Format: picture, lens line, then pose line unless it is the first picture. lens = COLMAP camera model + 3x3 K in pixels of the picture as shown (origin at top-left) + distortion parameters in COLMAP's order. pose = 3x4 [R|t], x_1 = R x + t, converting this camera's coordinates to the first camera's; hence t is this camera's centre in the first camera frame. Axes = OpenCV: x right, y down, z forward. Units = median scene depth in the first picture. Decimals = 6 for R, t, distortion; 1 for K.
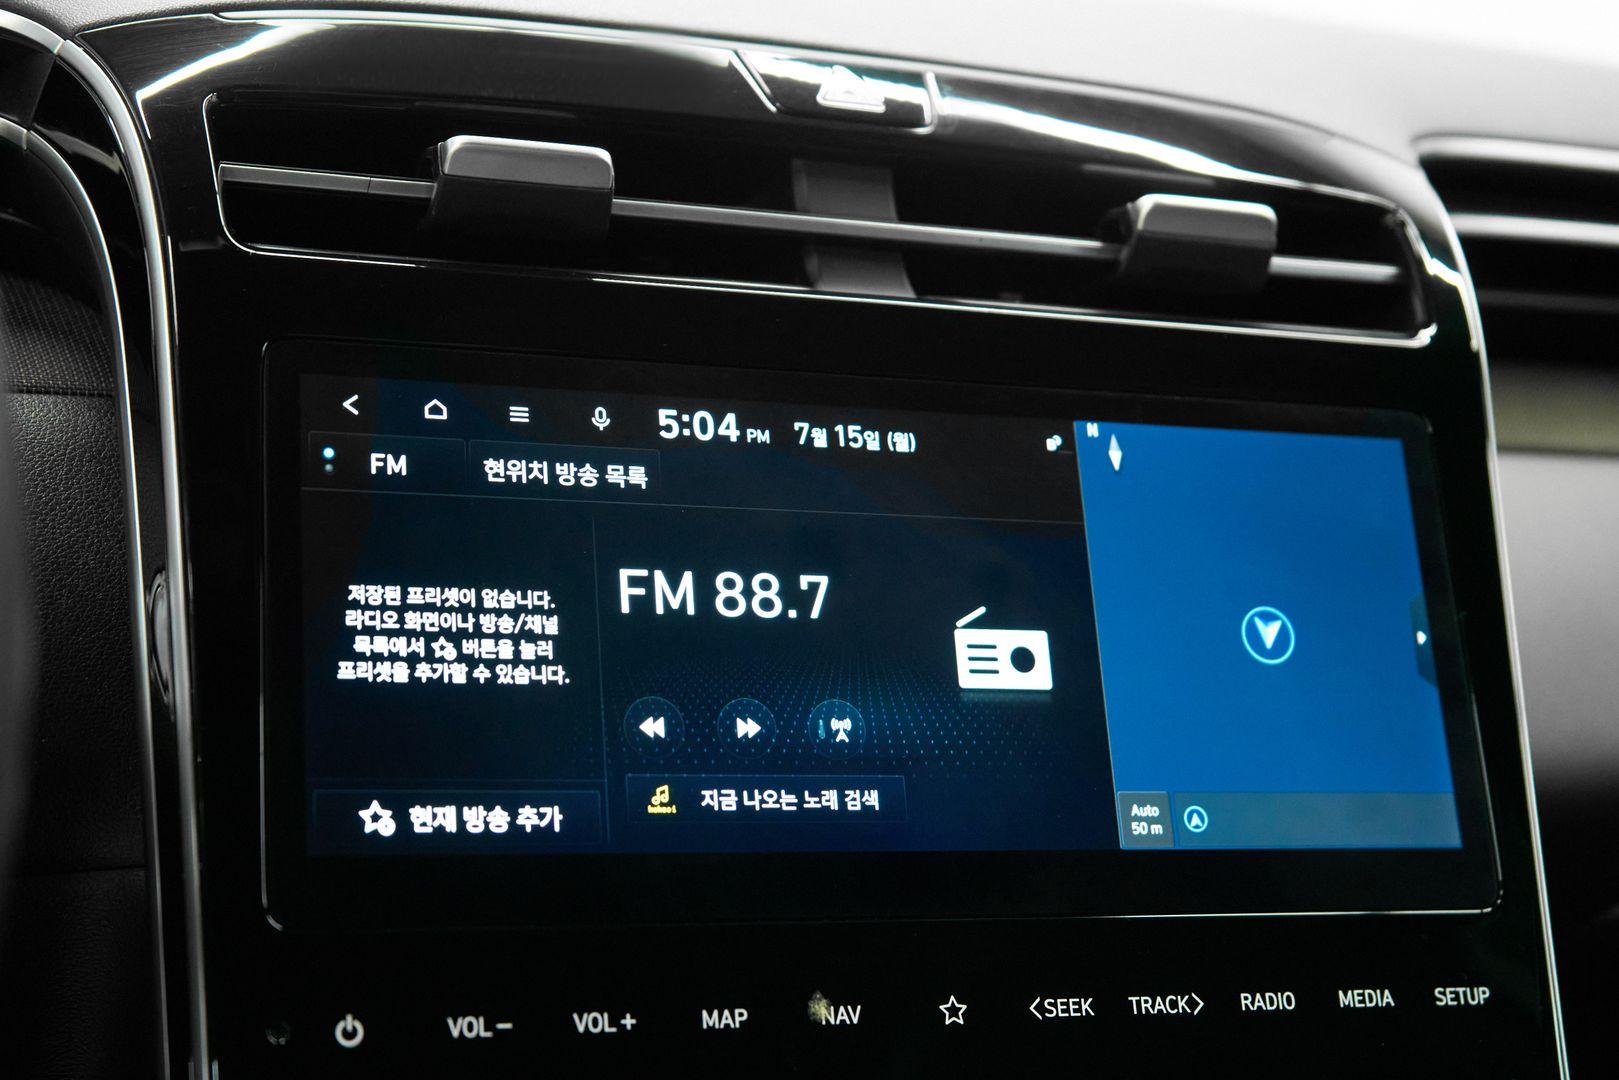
lens RADIAL K [[2430.8, 0, 792.9], [0, 2430.8, 537.5], [0, 0, 1]] dist [0.043496, 0.000000]
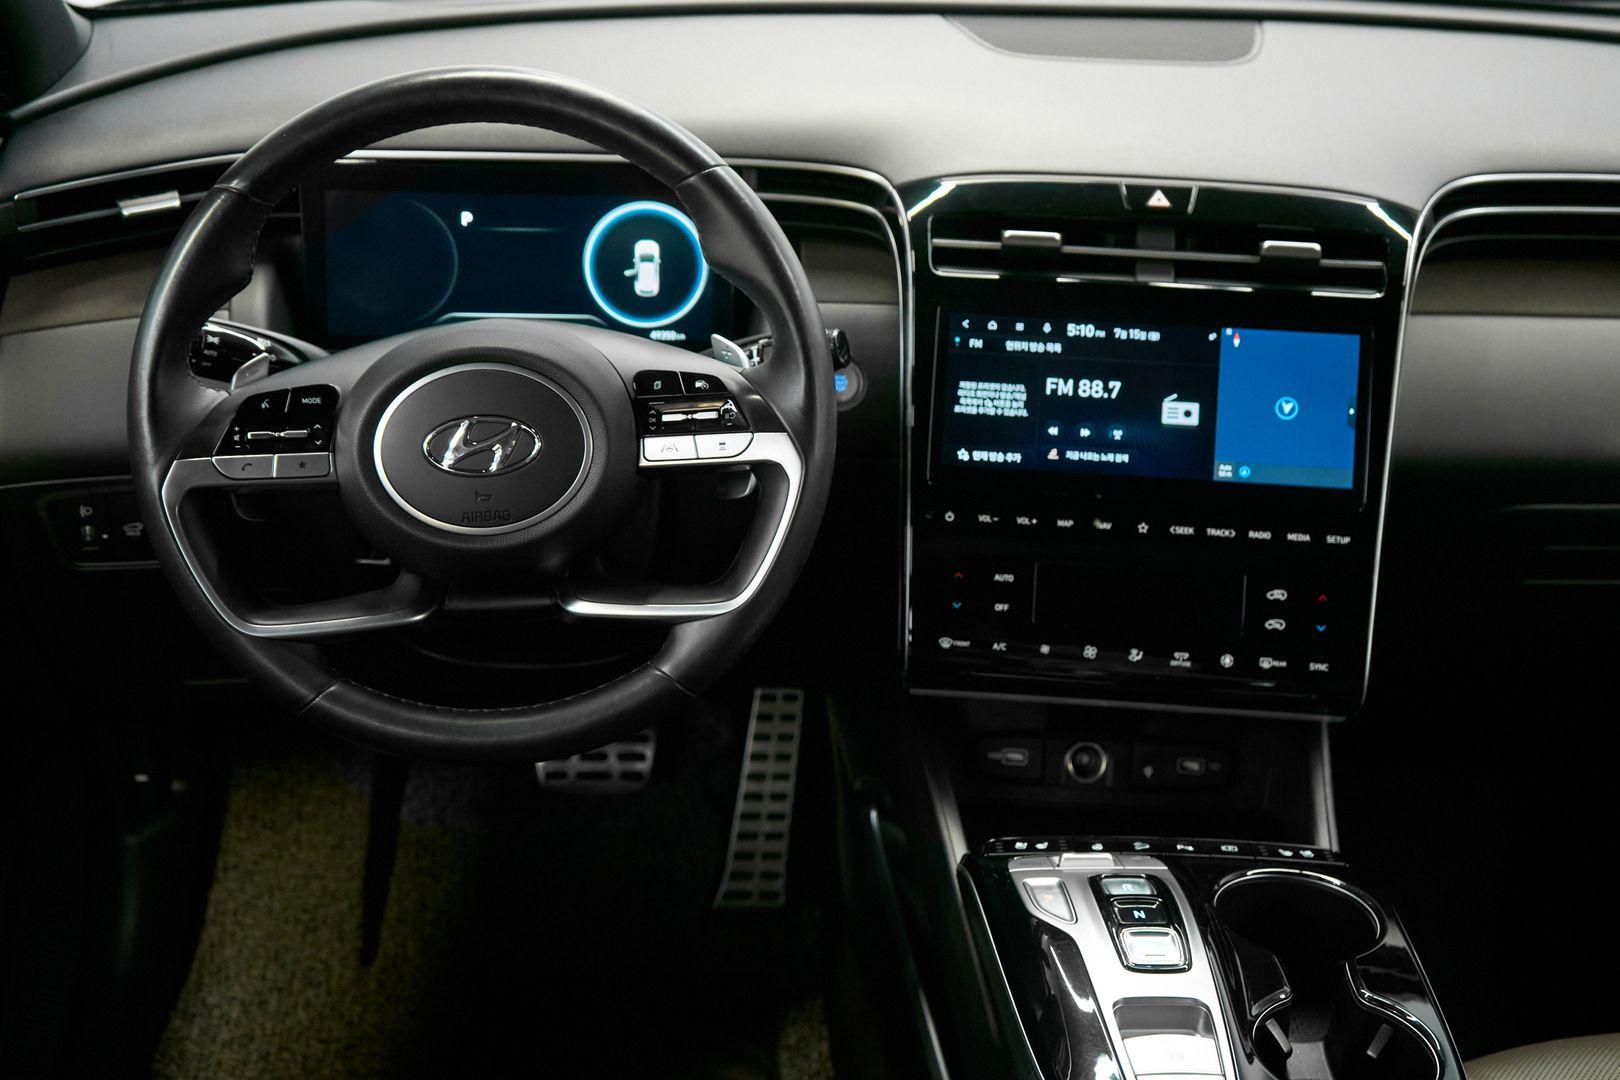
lens RADIAL K [[2068.6, 0, 815.9], [0, 2068.6, 541.1], [0, 0, 1]] dist [0.041004, 0.000000]
pose [[0.912657, 0.109627, -0.393750, 0.715393], [-0.008846, 0.968431, 0.249123, -0.438233], [0.408631, -0.223881, 0.884815, -1.495070]]
